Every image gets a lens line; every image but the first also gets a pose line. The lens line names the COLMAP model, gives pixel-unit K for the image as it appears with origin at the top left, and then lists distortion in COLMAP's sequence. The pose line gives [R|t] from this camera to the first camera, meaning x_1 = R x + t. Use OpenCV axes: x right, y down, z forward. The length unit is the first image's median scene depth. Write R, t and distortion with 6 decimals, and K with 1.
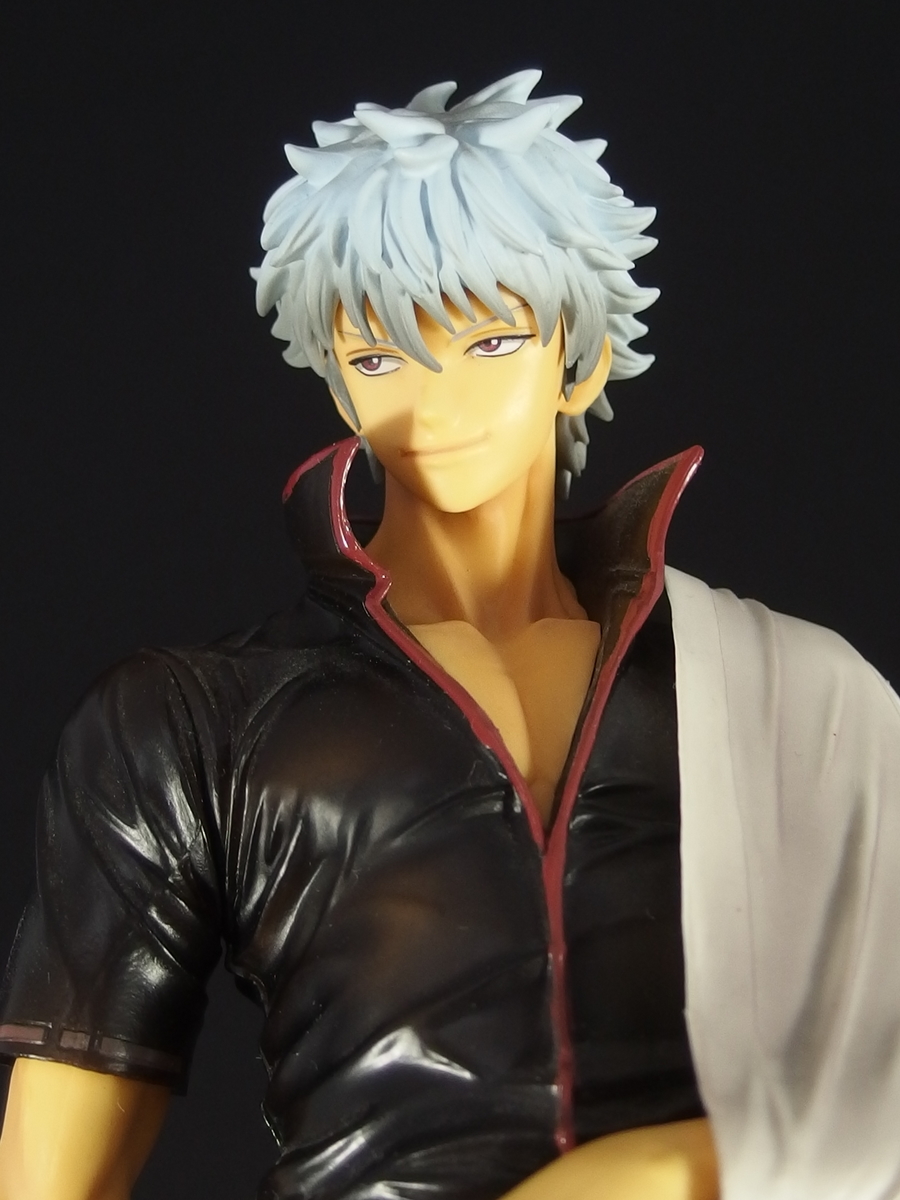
lens RADIAL K [[2014.7, 0, 443.1], [0, 2014.7, 598.1], [0, 0, 1]] dist [-0.060578, 0.000000]
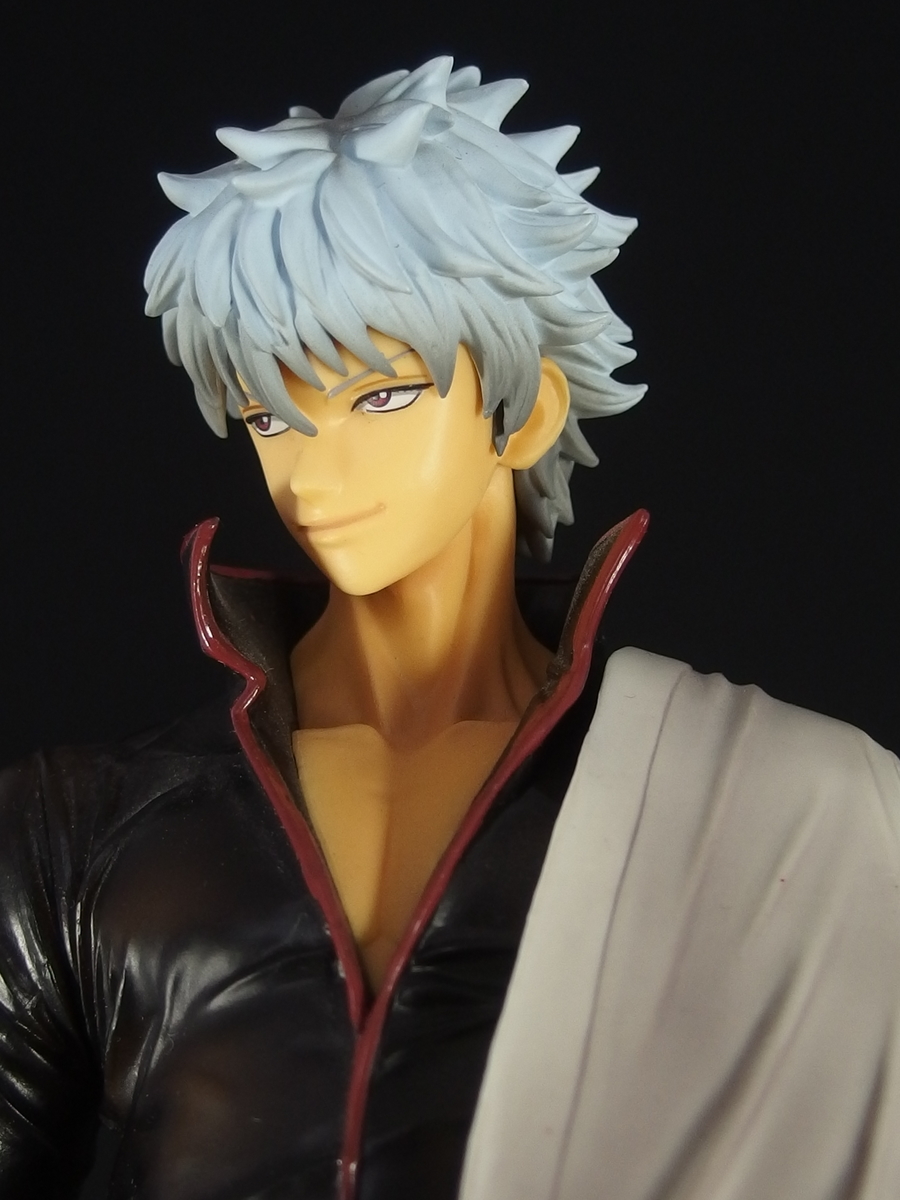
lens RADIAL K [[2014.7, 0, 444.2], [0, 2014.7, 603.1], [0, 0, 1]] dist [-0.060578, 0.000000]
pose [[0.951194, -0.008444, -0.308479, 0.312540], [0.023957, 0.998629, 0.046533, -0.080808], [0.307663, -0.051652, 0.950092, 0.213917]]
